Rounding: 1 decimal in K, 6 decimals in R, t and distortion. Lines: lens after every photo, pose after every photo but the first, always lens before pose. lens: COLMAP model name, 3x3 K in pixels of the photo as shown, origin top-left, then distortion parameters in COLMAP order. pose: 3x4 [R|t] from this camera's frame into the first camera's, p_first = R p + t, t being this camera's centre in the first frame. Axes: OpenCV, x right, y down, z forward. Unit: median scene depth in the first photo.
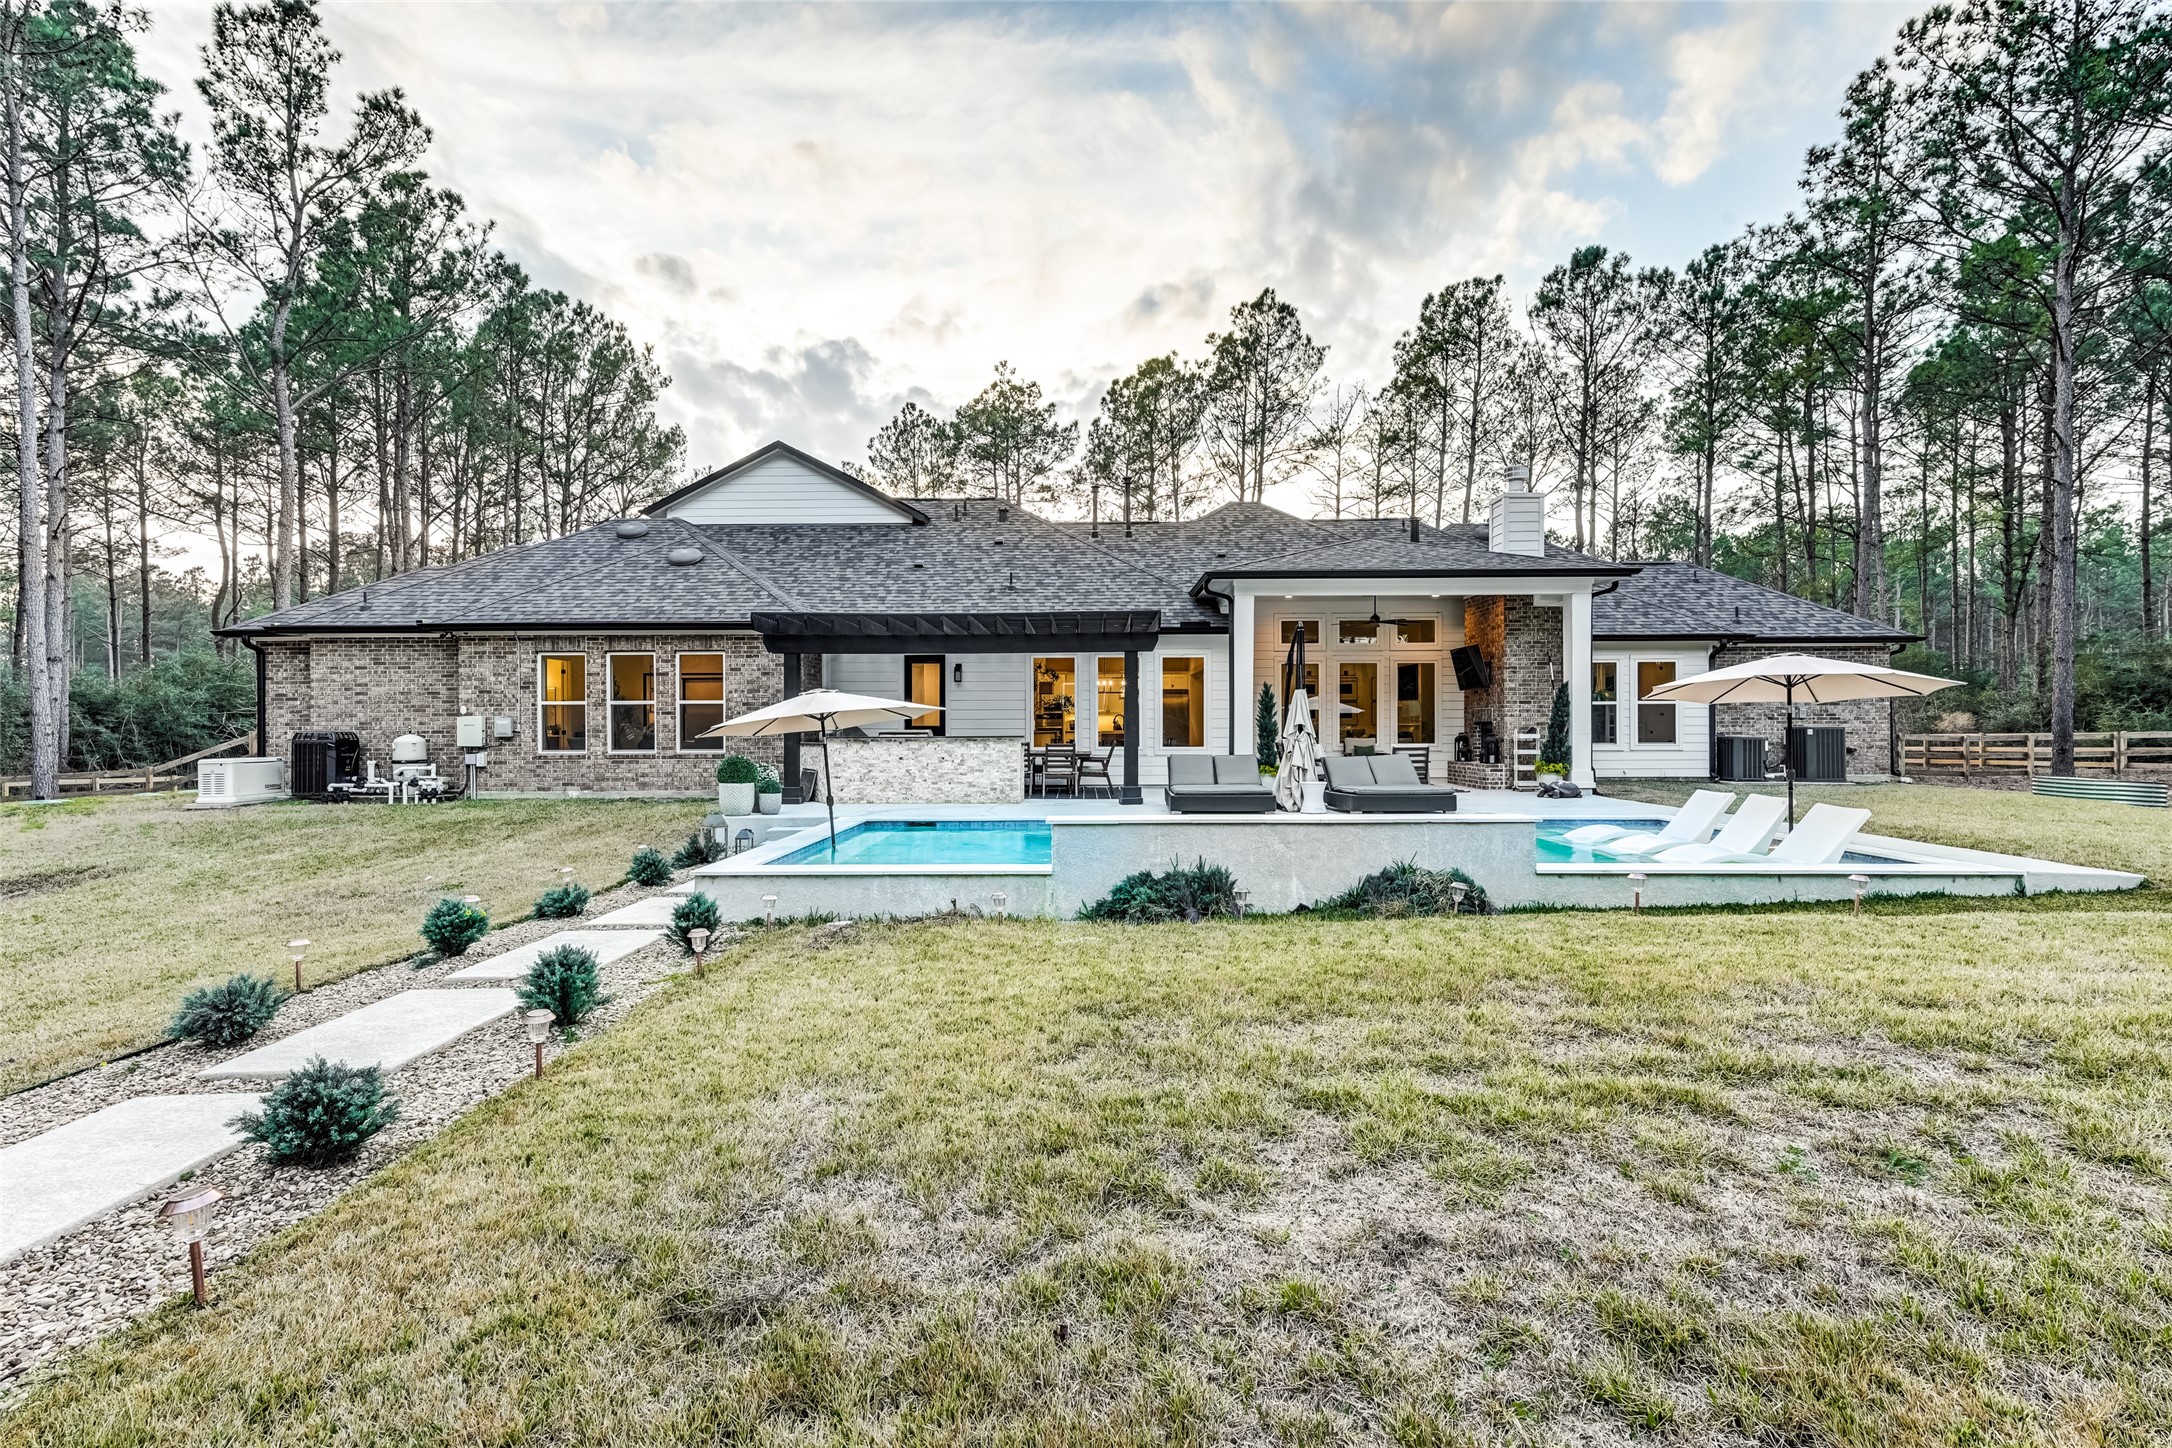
lens RADIAL K [[1031.0, 0, 1086.0], [0, 1031.0, 724.0], [0, 0, 1]] dist [0.017370, 0.000844]
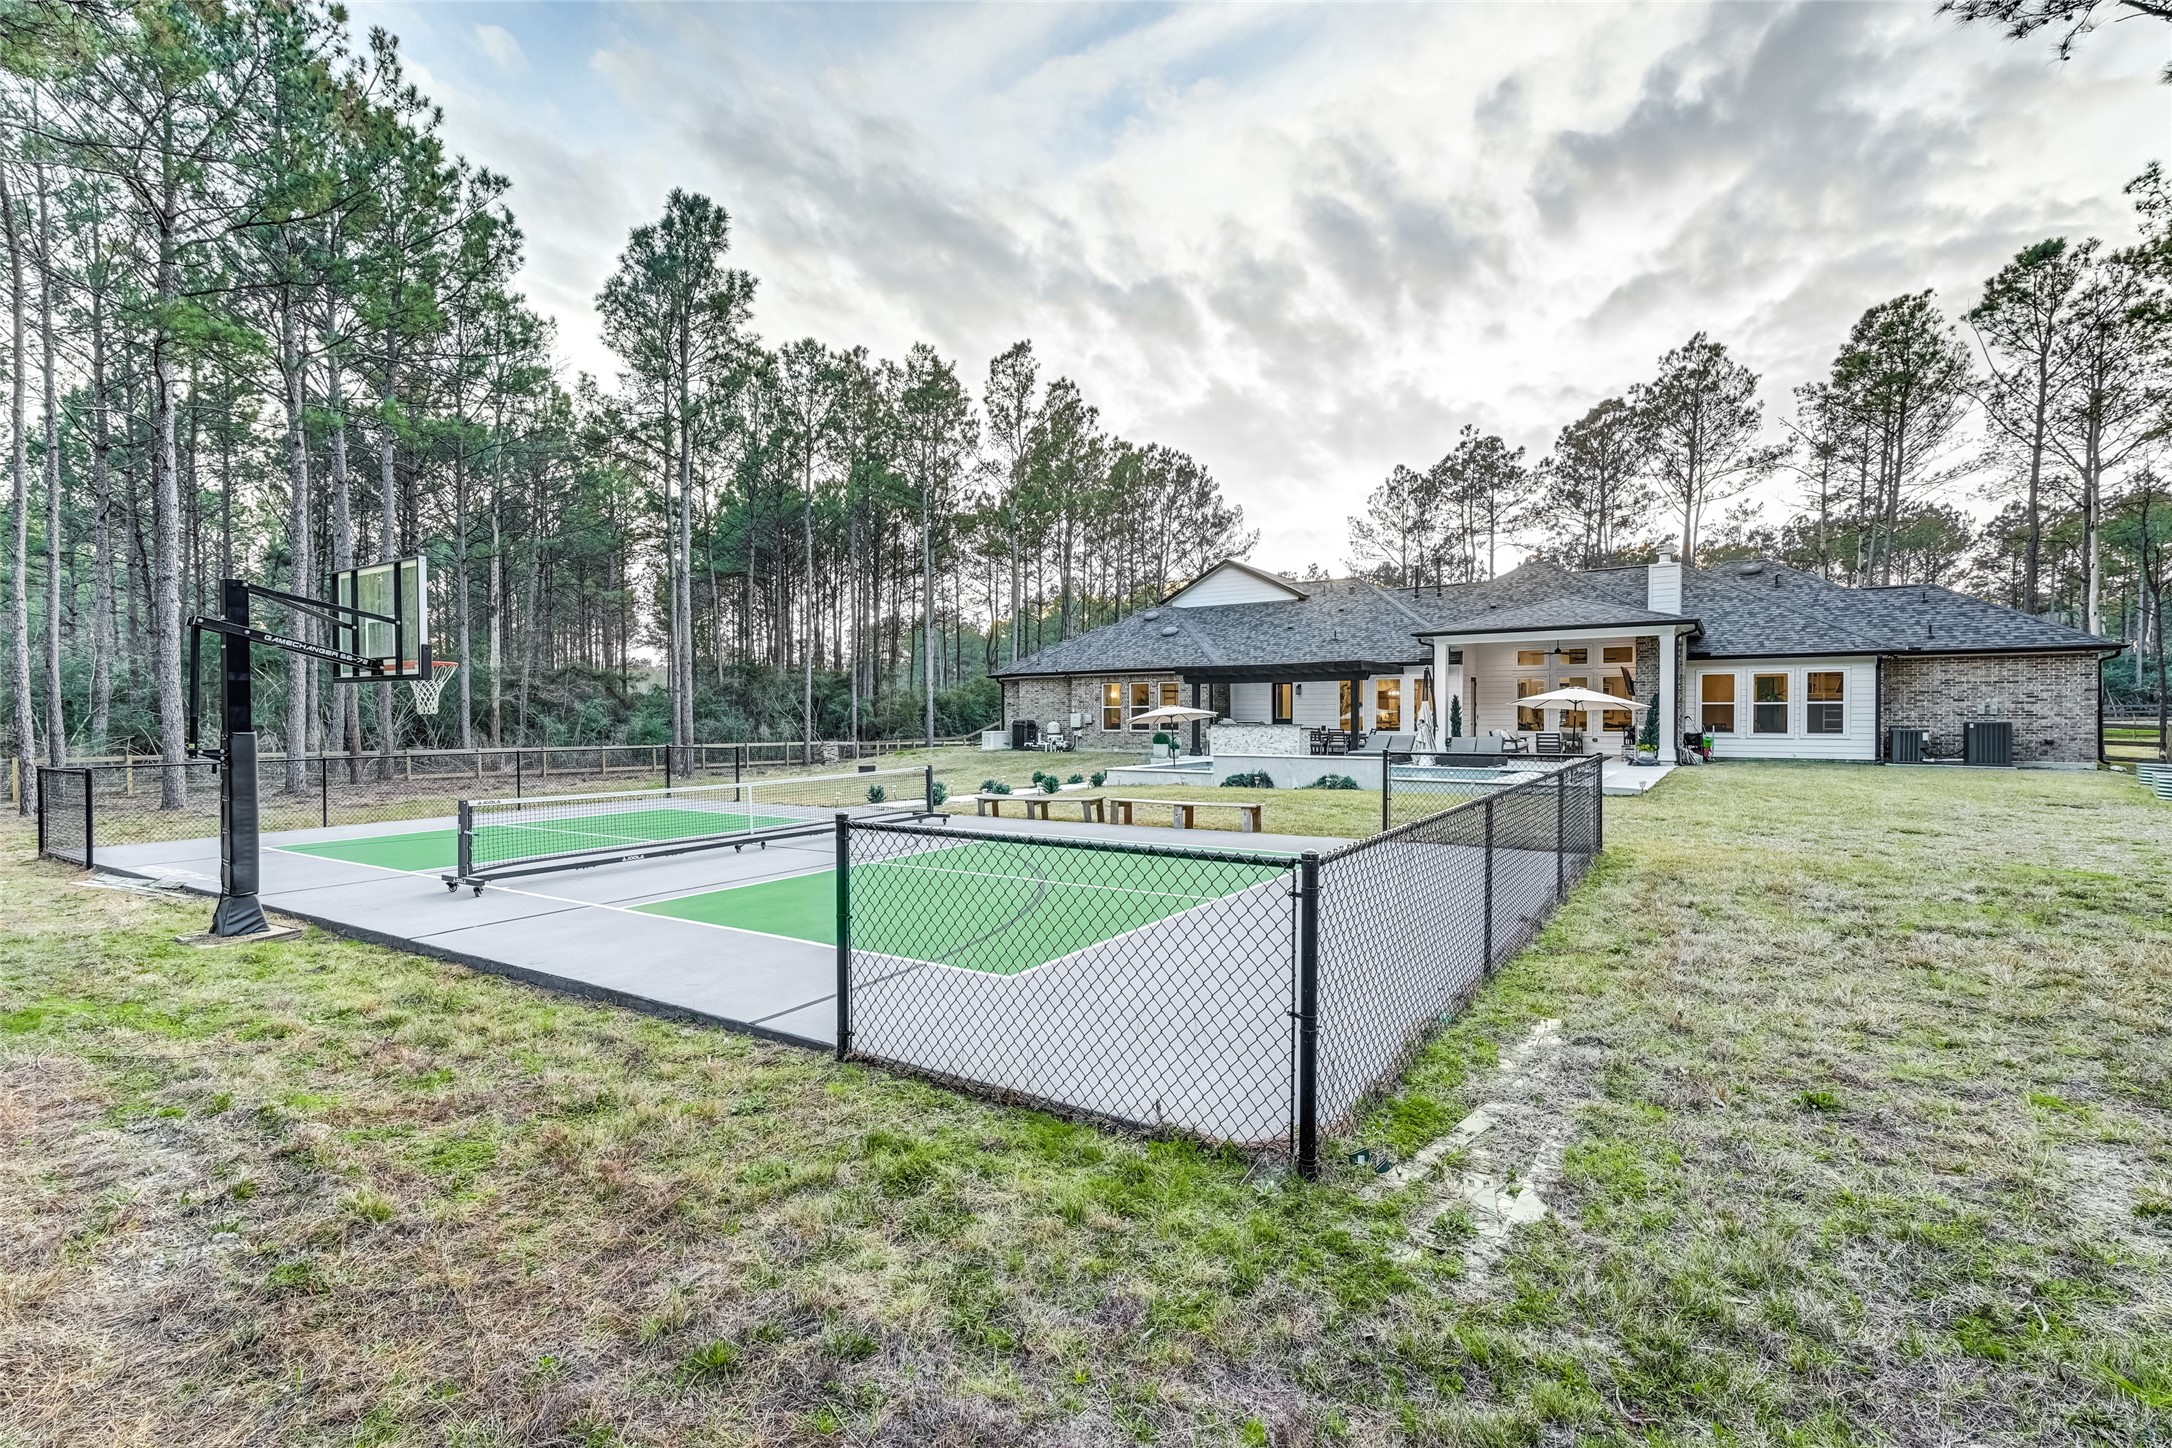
lens RADIAL K [[1000.5, 0, 1086.0], [0, 1000.5, 724.0], [0, 0, 1]] dist [0.000403, 0.000085]
pose [[0.826626, 0.009188, -0.562677, 0.386815], [-0.001417, 0.999898, 0.014247, -0.009610], [0.562750, -0.010980, 0.826554, -0.462956]]
